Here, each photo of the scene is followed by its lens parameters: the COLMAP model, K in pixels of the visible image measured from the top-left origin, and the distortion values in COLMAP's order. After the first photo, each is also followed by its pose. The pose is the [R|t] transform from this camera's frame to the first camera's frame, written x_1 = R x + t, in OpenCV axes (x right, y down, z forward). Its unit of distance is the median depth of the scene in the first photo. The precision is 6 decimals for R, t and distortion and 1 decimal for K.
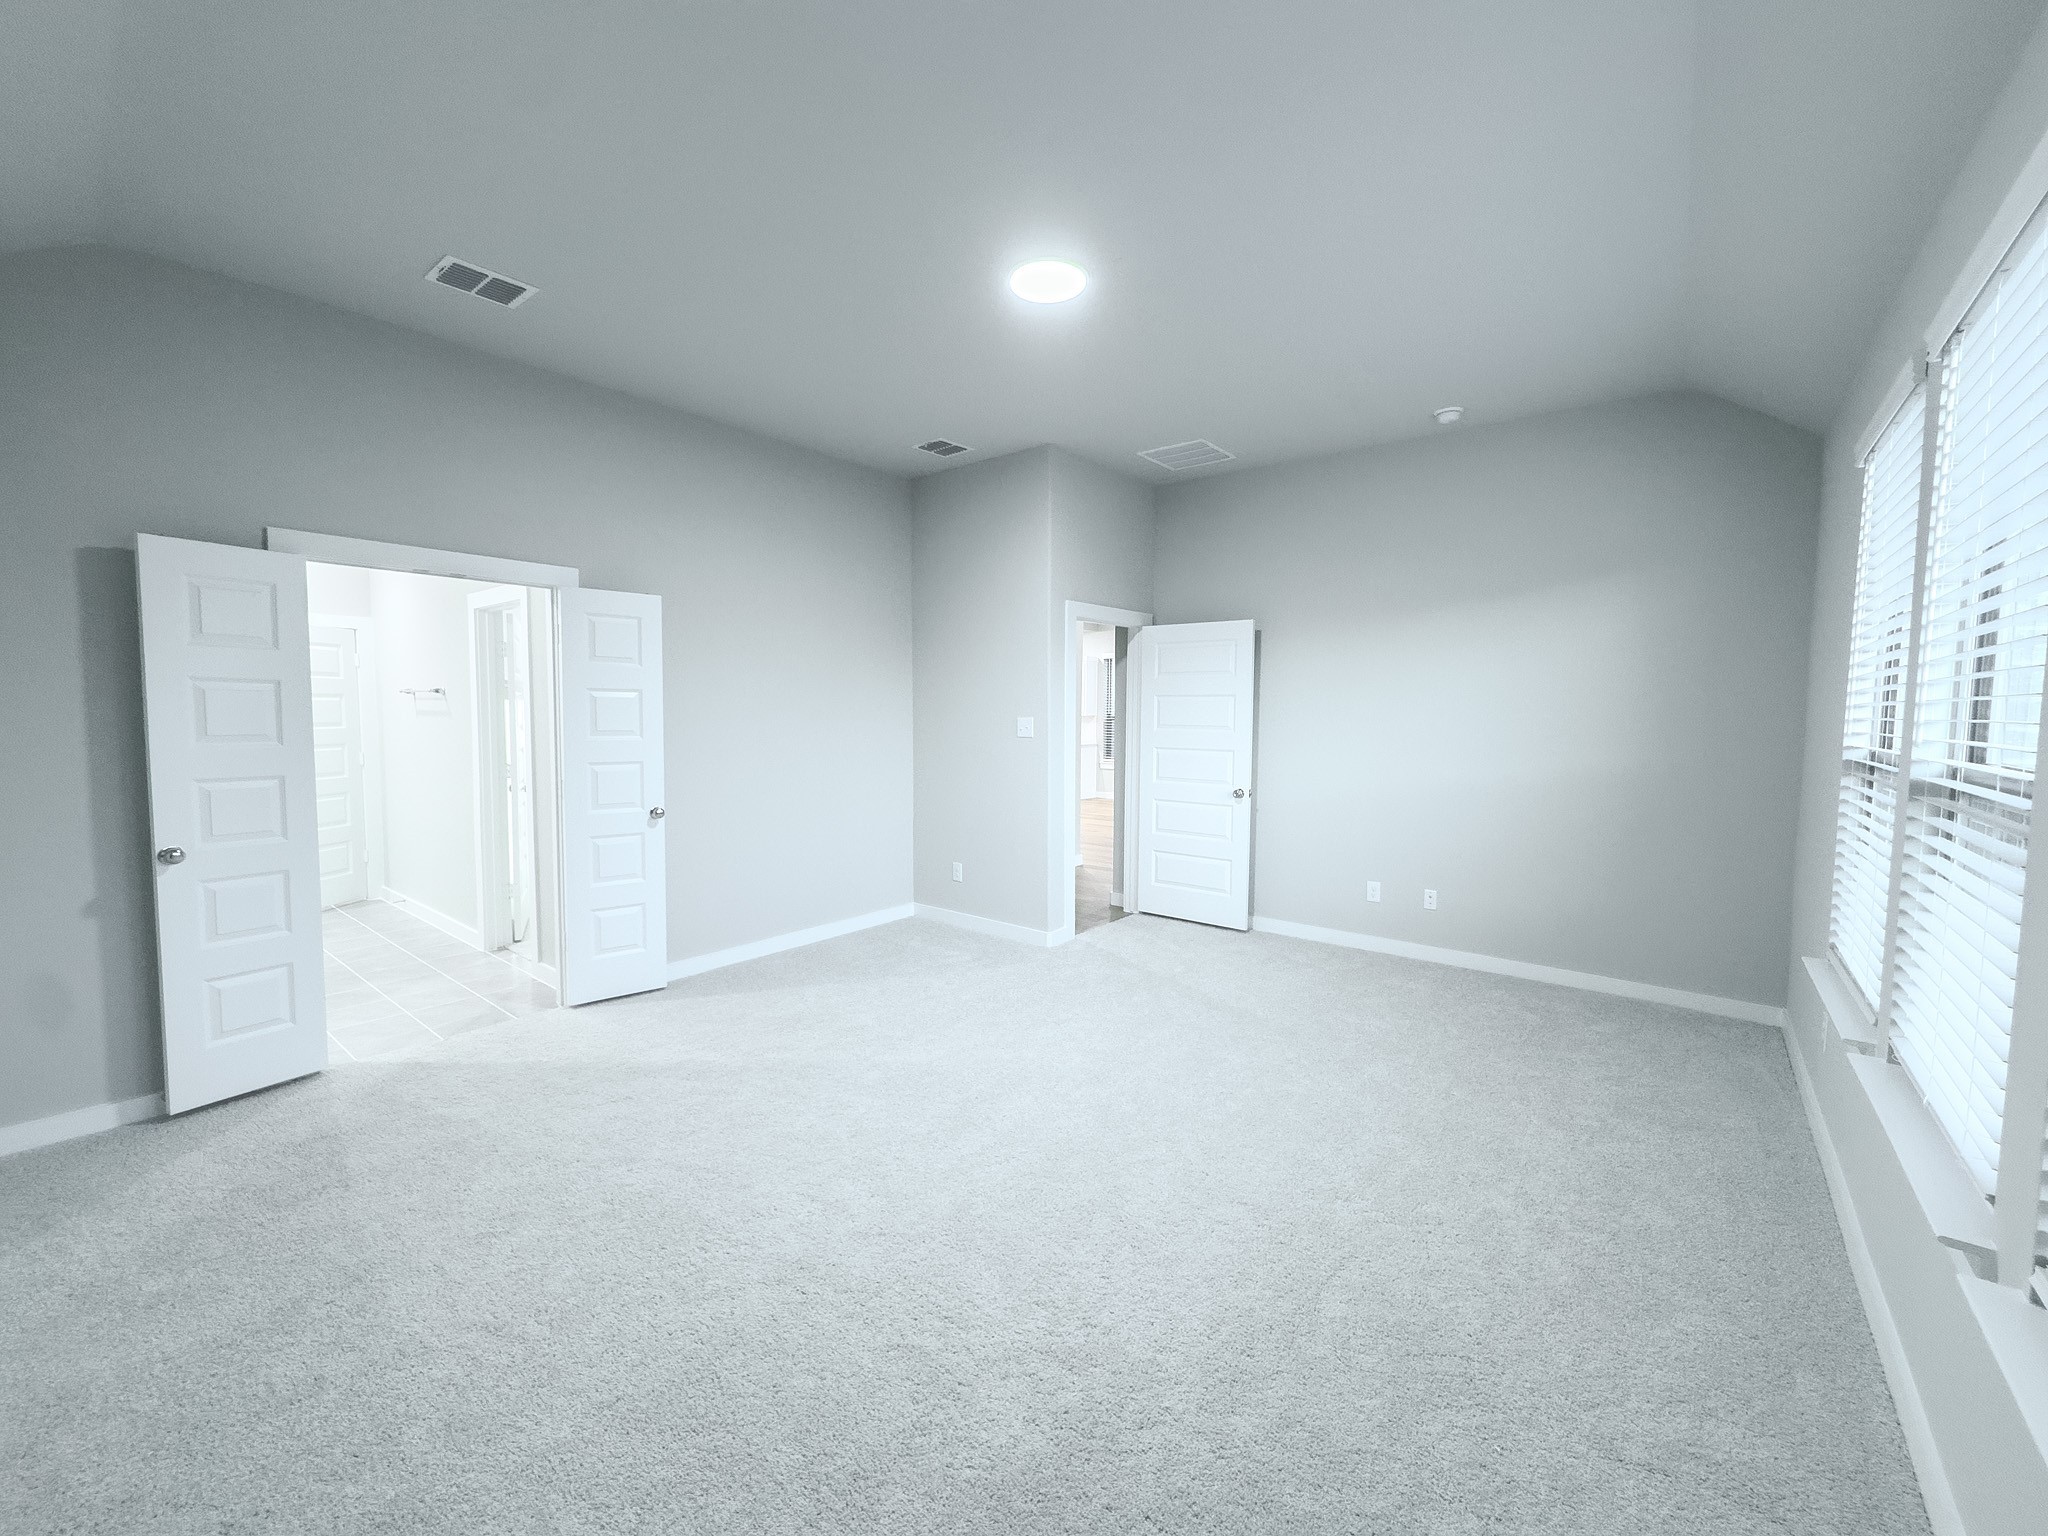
lens RADIAL K [[818.6, 0, 1023.7], [0, 818.6, 769.8], [0, 0, 1]] dist [-0.002467, -0.000485]
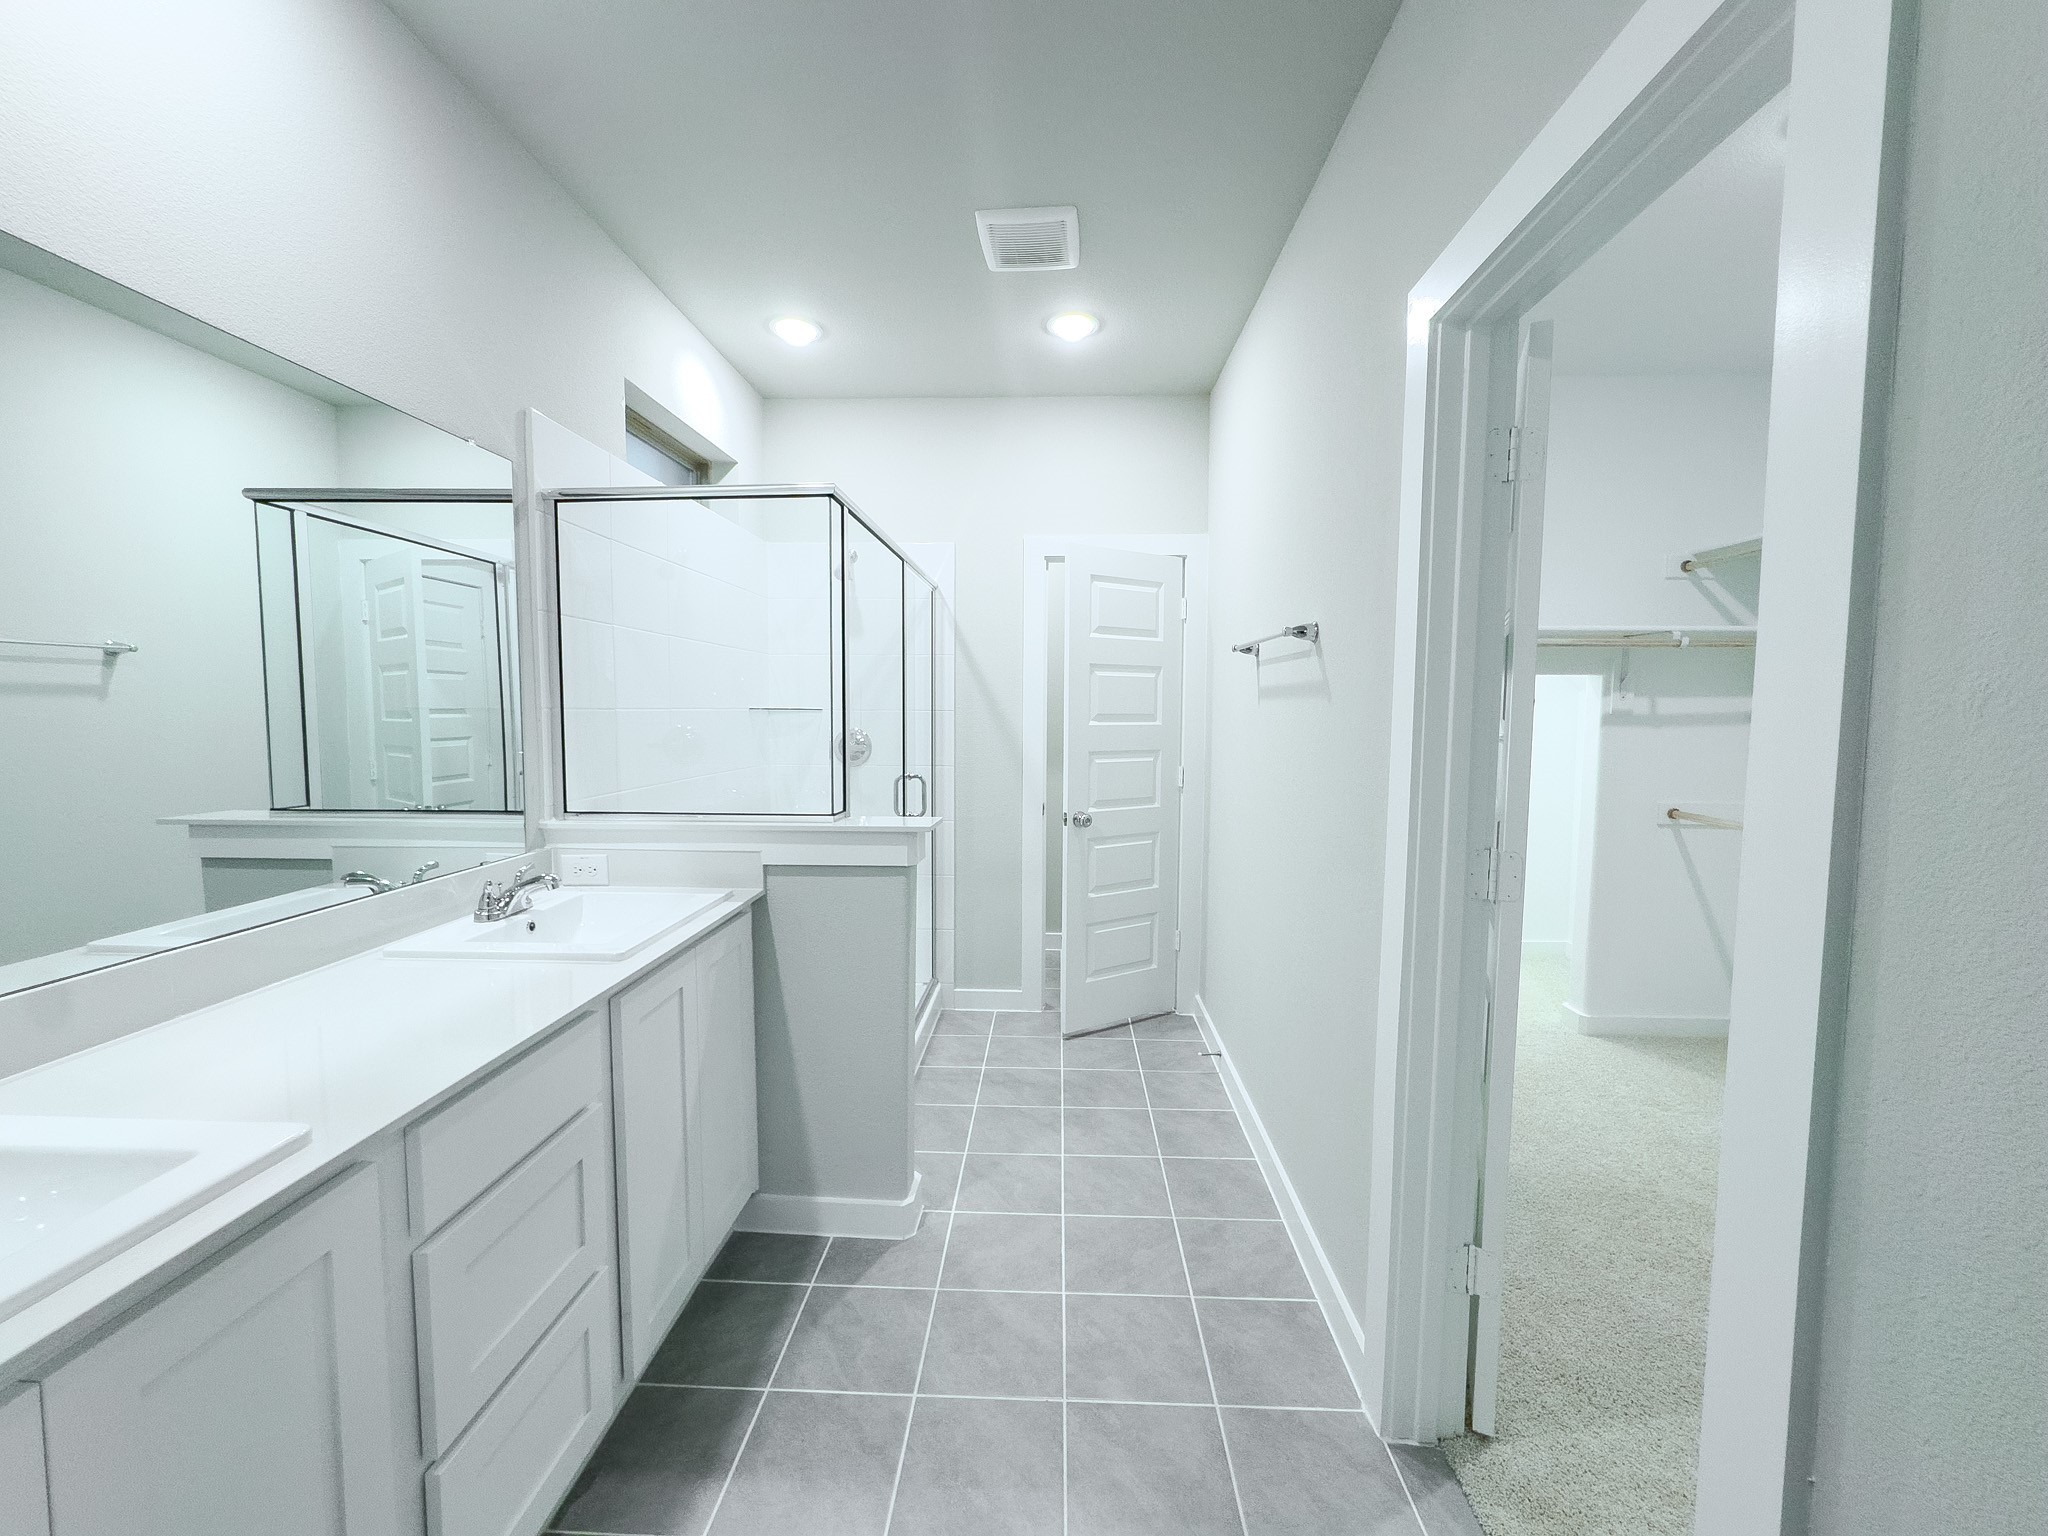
lens RADIAL K [[818.6, 0, 1023.2], [0, 818.6, 770.3], [0, 0, 1]] dist [-0.002467, -0.000485]
pose [[0.591481, 0.053261, -0.804558, -0.457278], [-0.053724, 0.998202, 0.026585, -0.031831], [0.804527, 0.027499, 0.593278, 0.634048]]
